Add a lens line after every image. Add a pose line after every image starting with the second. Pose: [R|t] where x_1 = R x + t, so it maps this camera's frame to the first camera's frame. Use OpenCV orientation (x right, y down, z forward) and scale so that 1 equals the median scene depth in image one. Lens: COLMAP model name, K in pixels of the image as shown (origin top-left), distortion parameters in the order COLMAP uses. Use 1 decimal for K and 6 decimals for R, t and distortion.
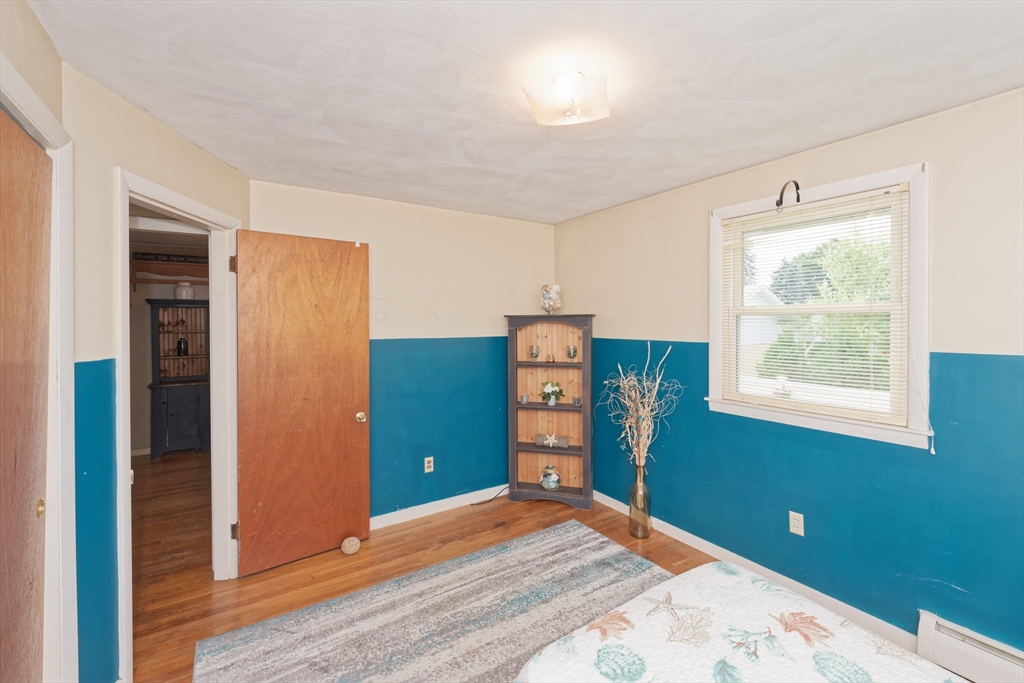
lens RADIAL K [[435.7, 0, 511.9], [0, 435.7, 326.3], [0, 0, 1]] dist [-0.000068, -0.000180]
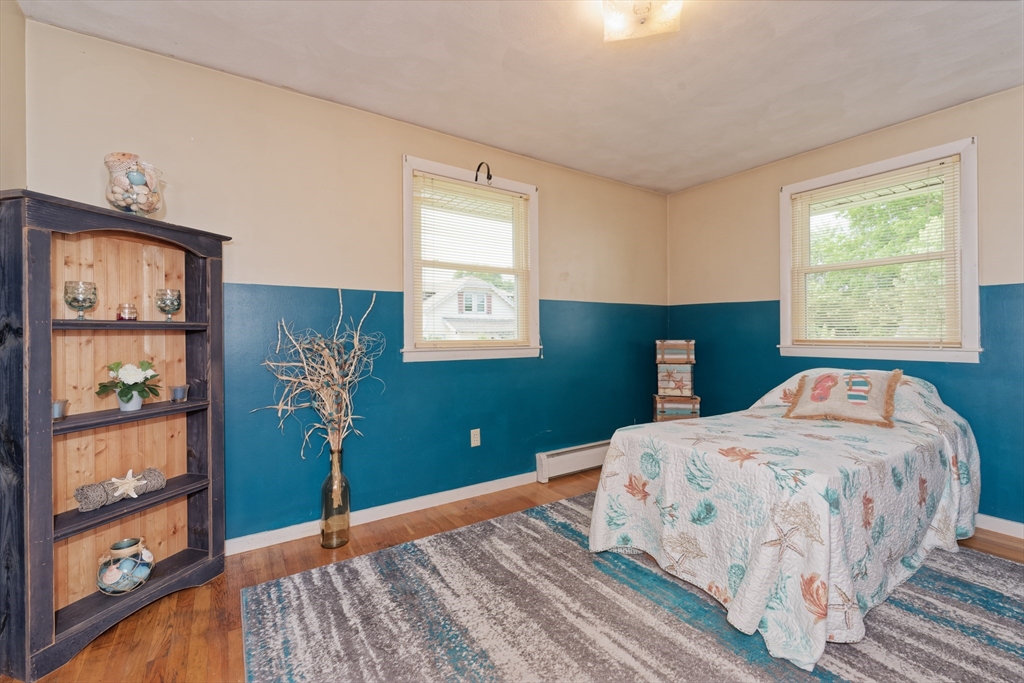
lens RADIAL K [[441.2, 0, 512.3], [0, 441.2, 333.6], [0, 0, 1]] dist [0.000874, -0.000205]
pose [[-0.013262, 0.002173, 0.999910, -0.484287], [0.008871, 0.999959, -0.002055, 0.123509], [-0.999873, 0.008842, -0.013281, 0.716809]]
